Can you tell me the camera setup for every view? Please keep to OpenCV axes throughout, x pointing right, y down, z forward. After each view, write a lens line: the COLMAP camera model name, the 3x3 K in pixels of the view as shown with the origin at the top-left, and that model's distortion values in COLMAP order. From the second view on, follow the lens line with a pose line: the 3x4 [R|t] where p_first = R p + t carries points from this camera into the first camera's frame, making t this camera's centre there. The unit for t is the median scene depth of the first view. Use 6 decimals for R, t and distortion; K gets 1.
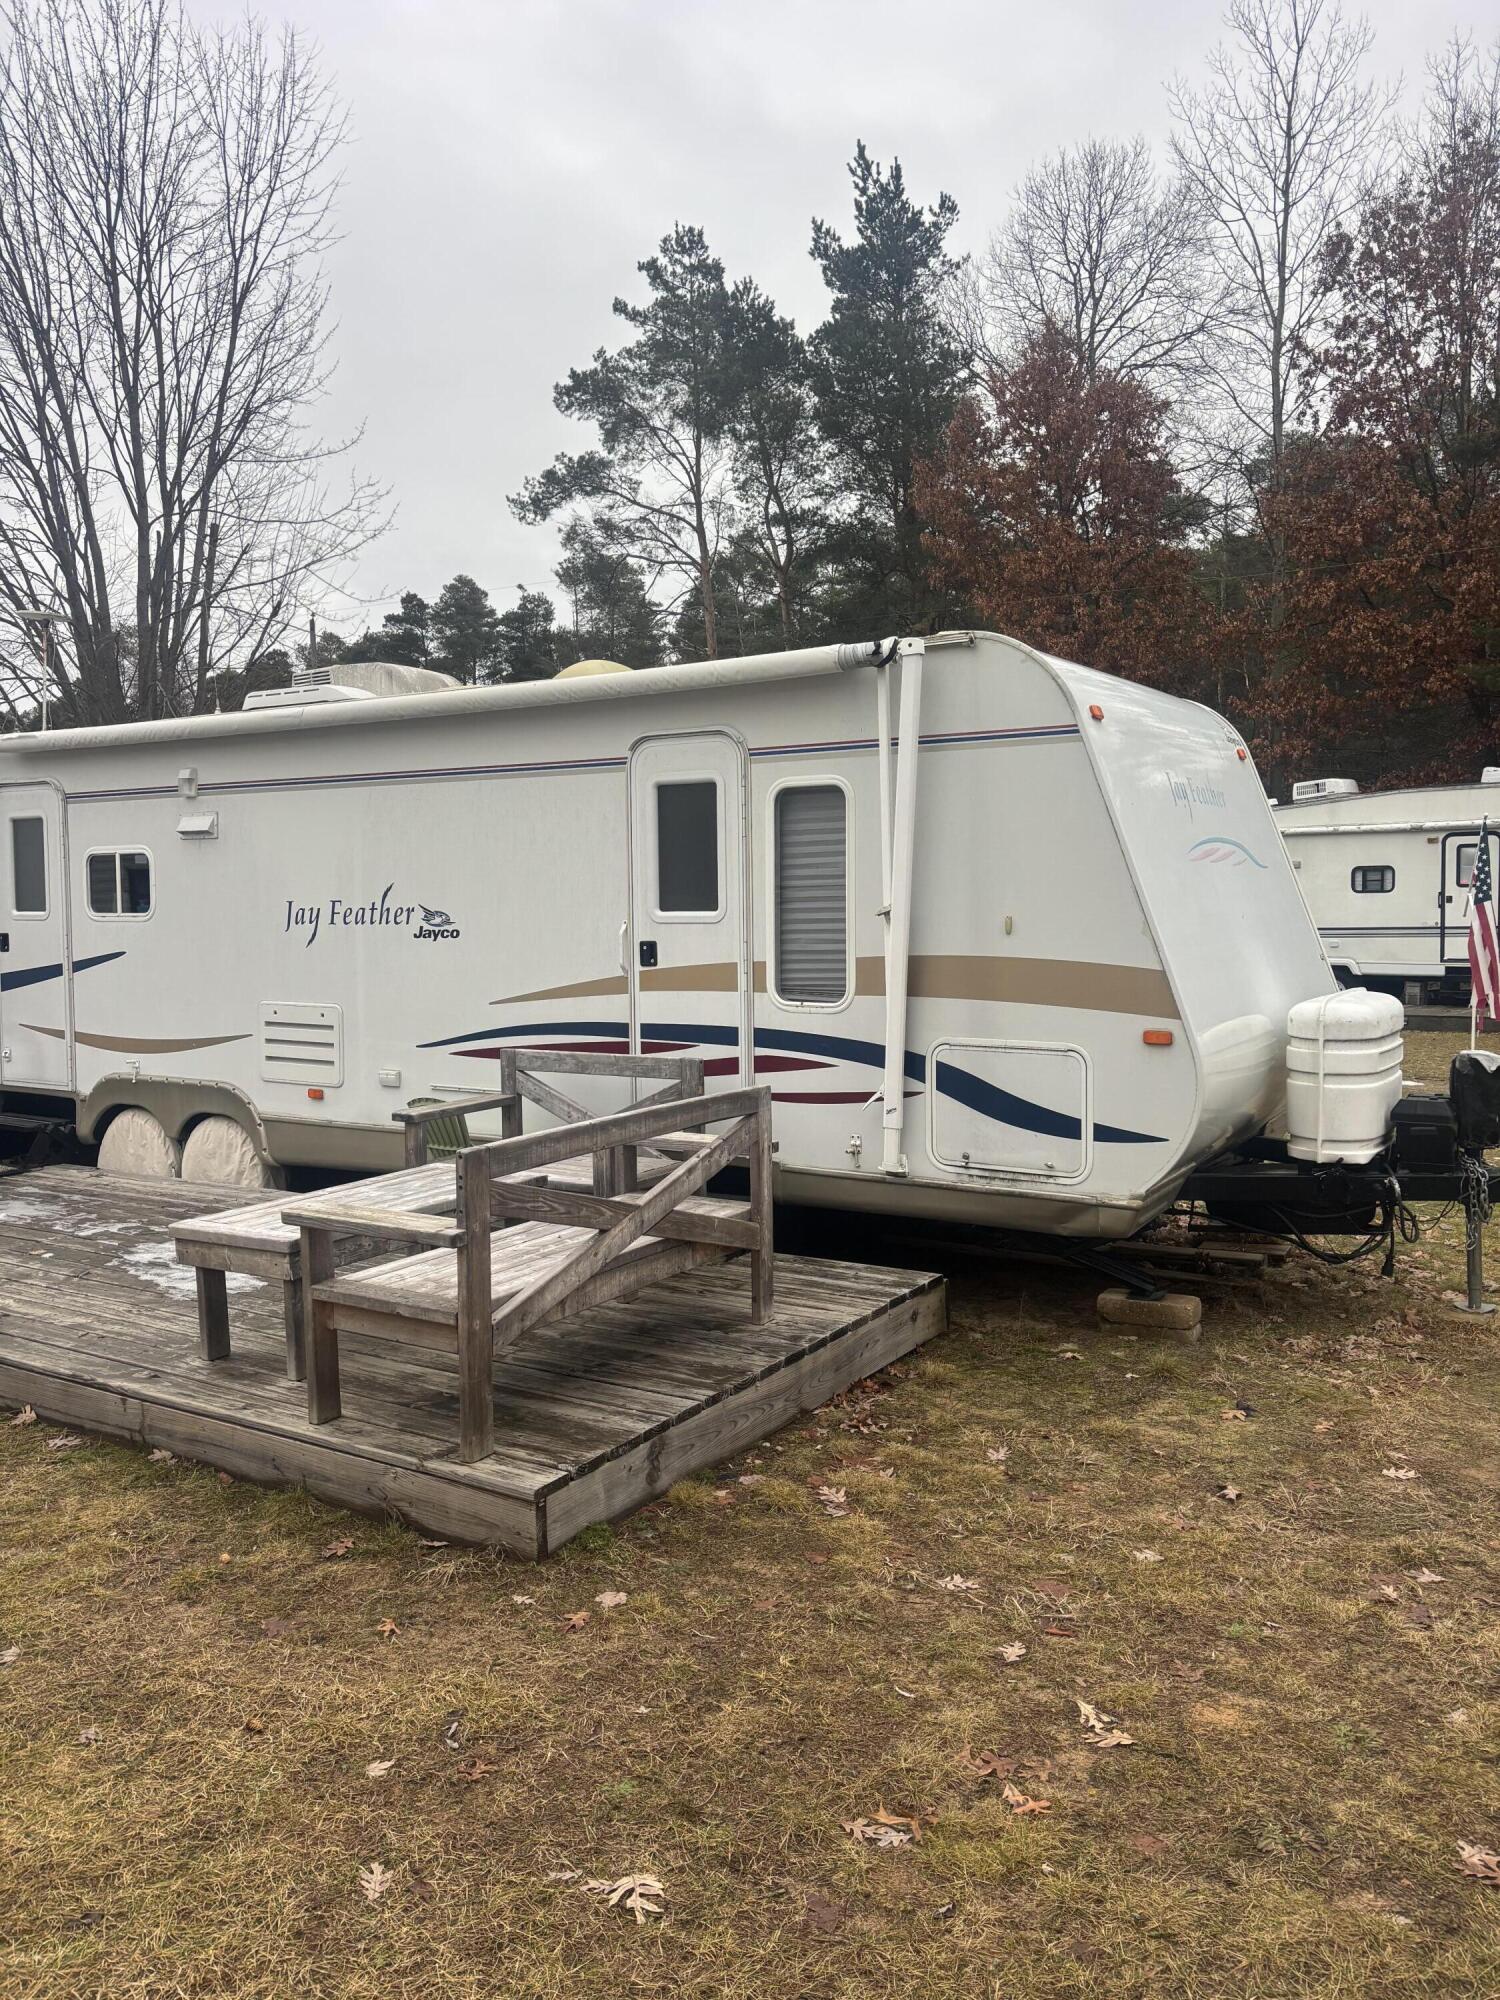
lens RADIAL K [[1507.9, 0, 754.6], [0, 1507.9, 990.4], [0, 0, 1]] dist [0.049033, -0.050779]
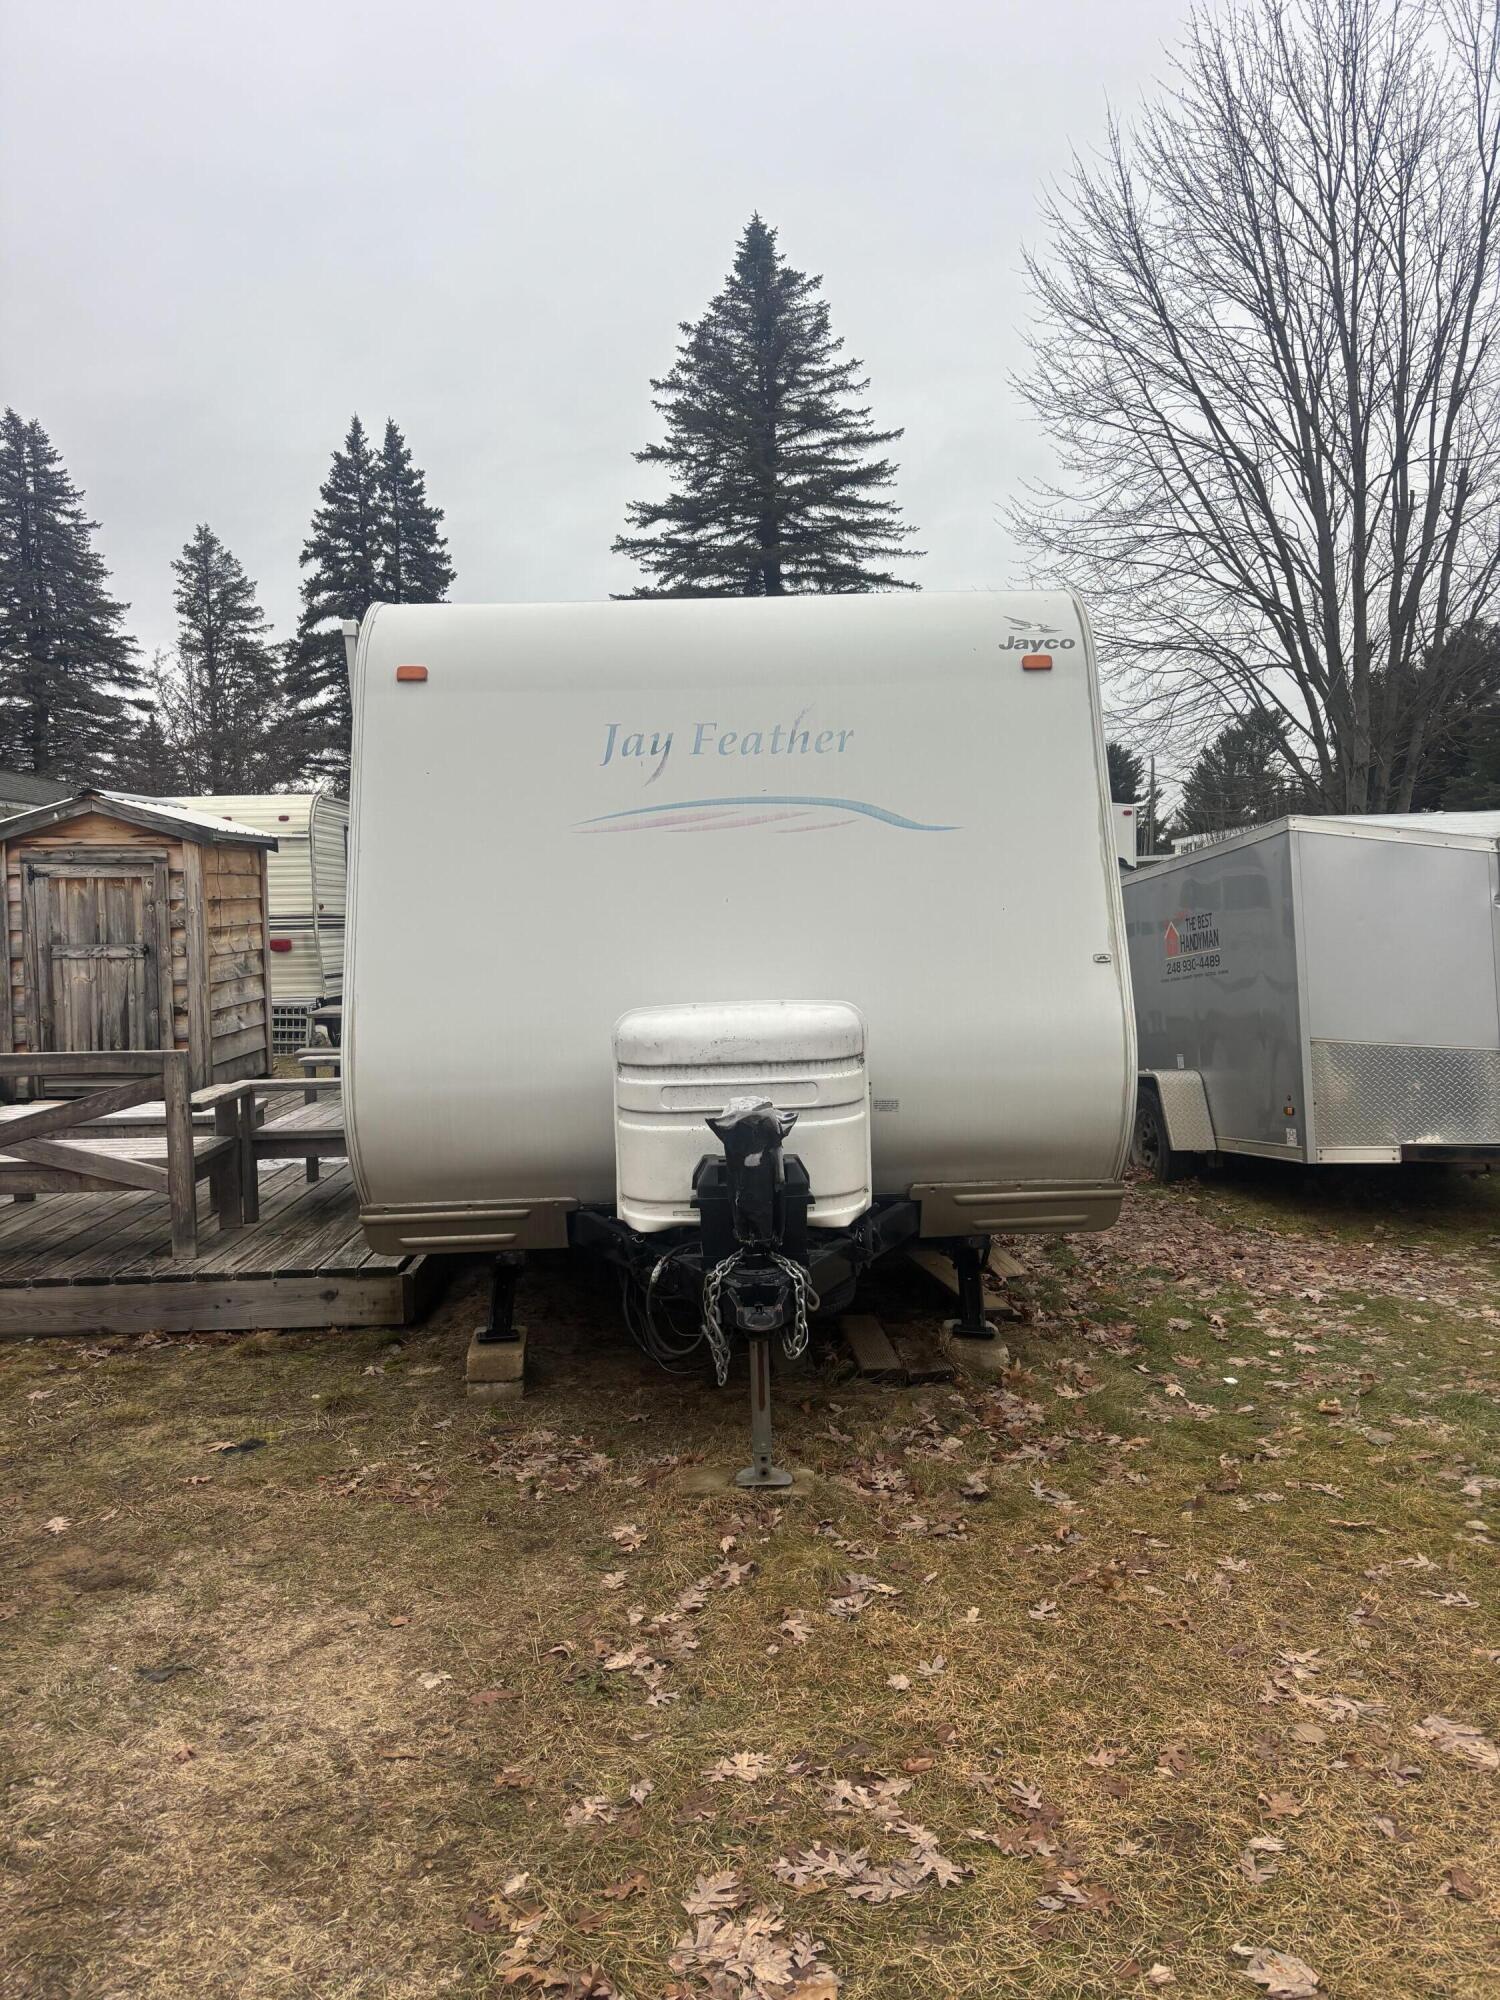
lens RADIAL K [[1507.9, 0, 732.3], [0, 1507.9, 995.1], [0, 0, 1]] dist [0.049033, -0.050779]
pose [[0.546471, 0.050660, -0.835944, 1.046857], [-0.033947, 0.998688, 0.038331, -0.032669], [0.836790, 0.007431, 0.547474, 0.636816]]
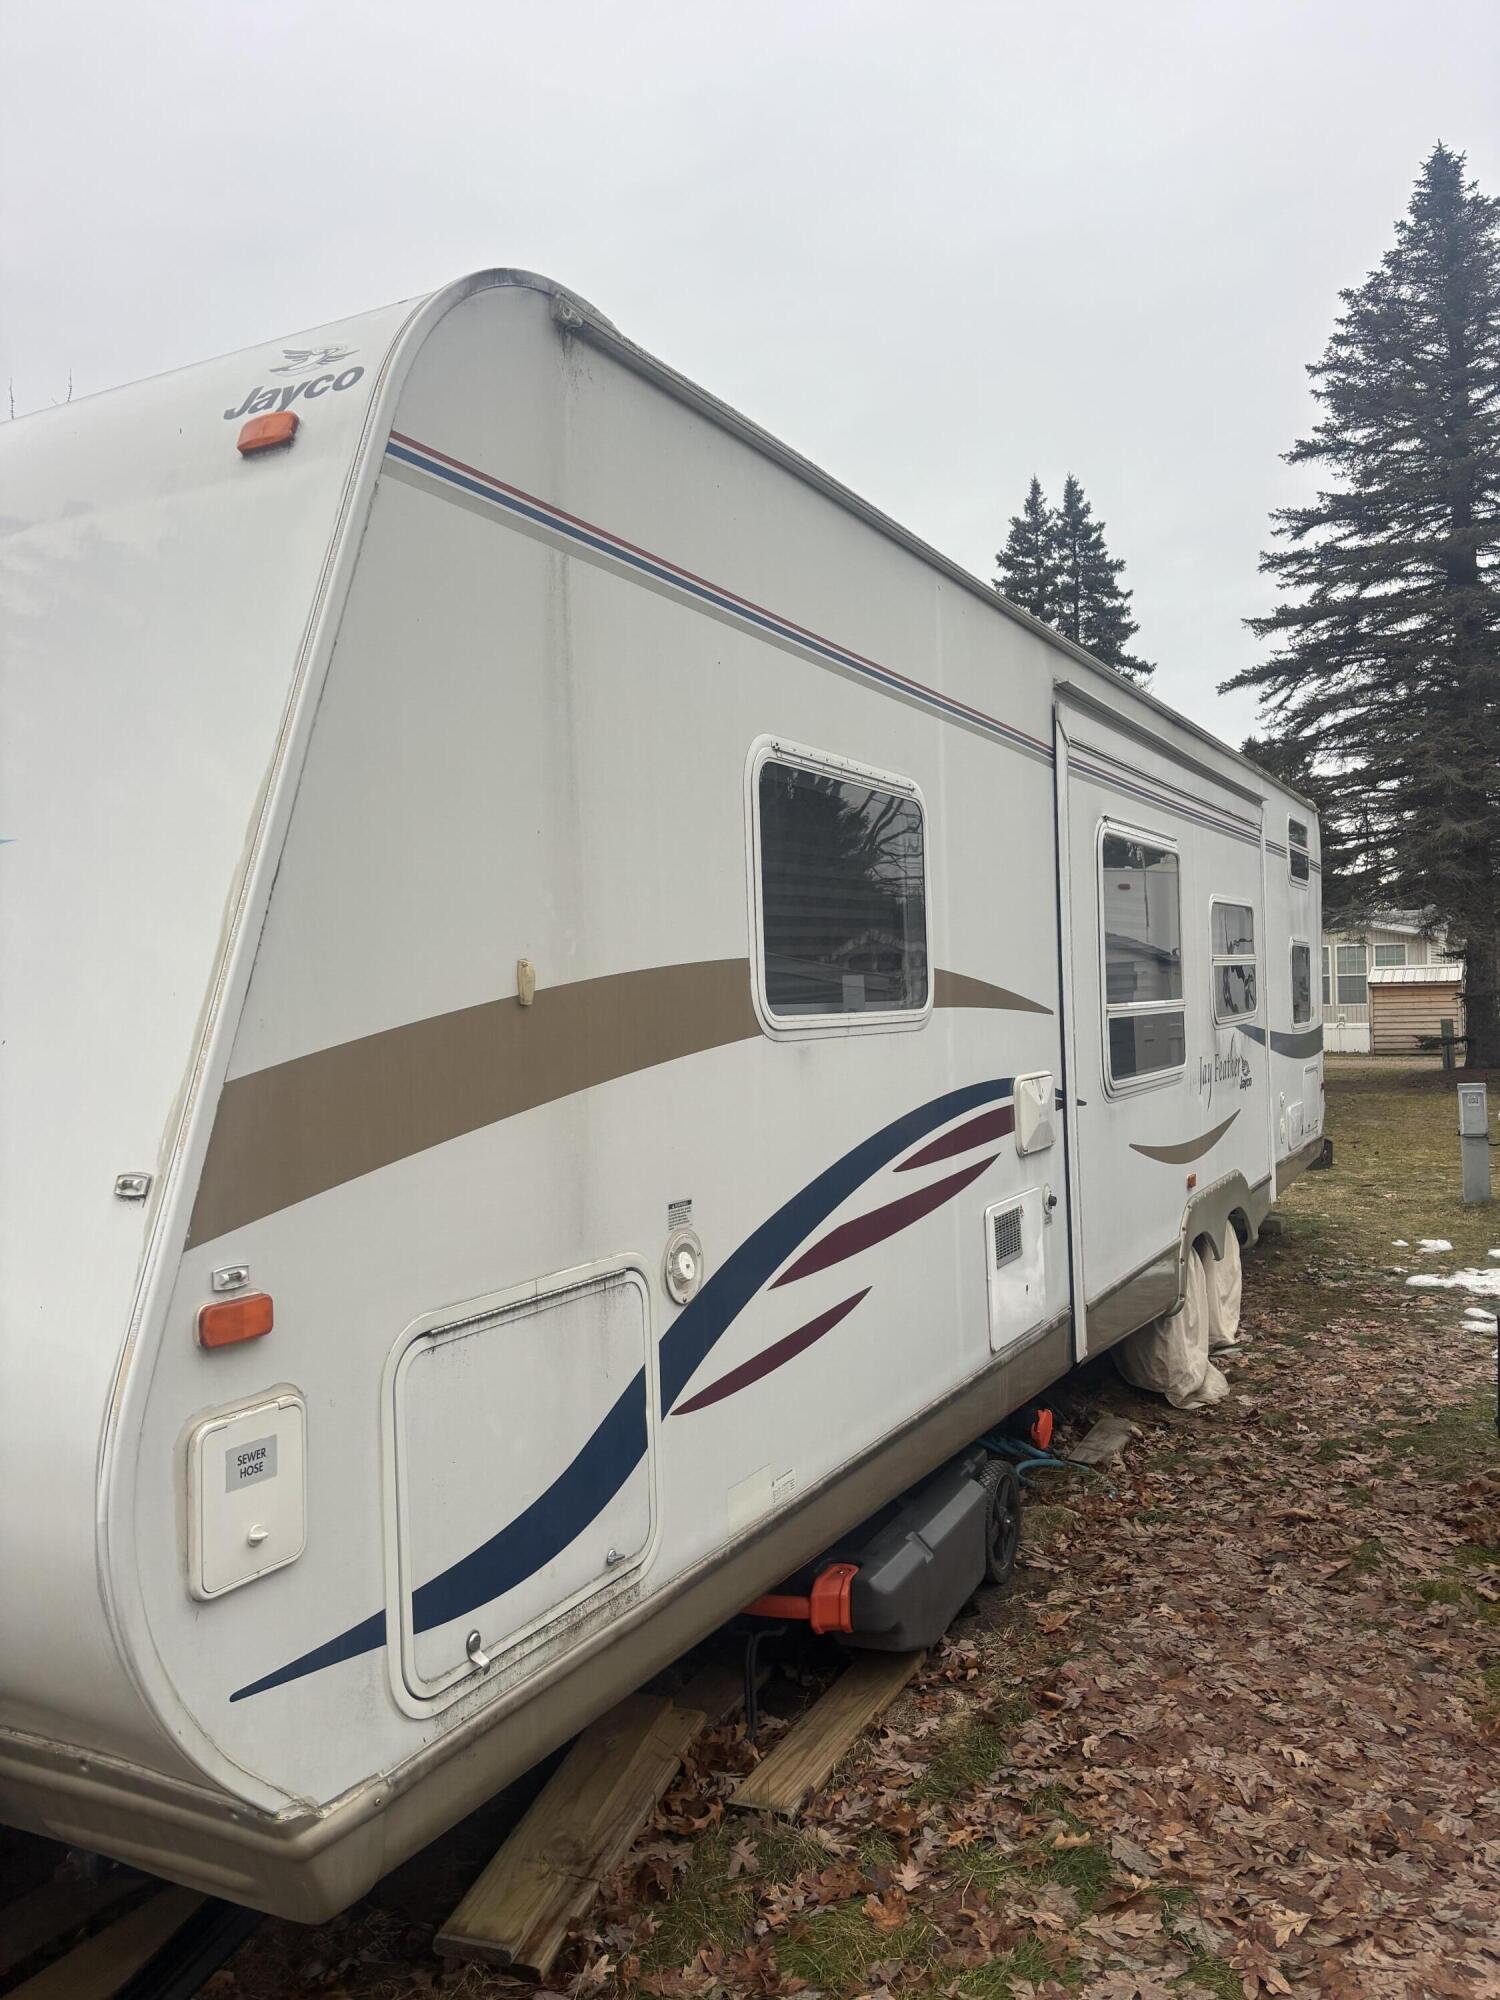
lens RADIAL K [[1507.9, 0, 762.7], [0, 1507.9, 993.2], [0, 0, 1]] dist [0.049033, -0.050779]
pose [[0.077289, 0.007711, -0.996979, 0.770007], [-0.031895, 0.999477, 0.005258, -0.070865], [0.996498, 0.031392, 0.077494, 1.351564]]
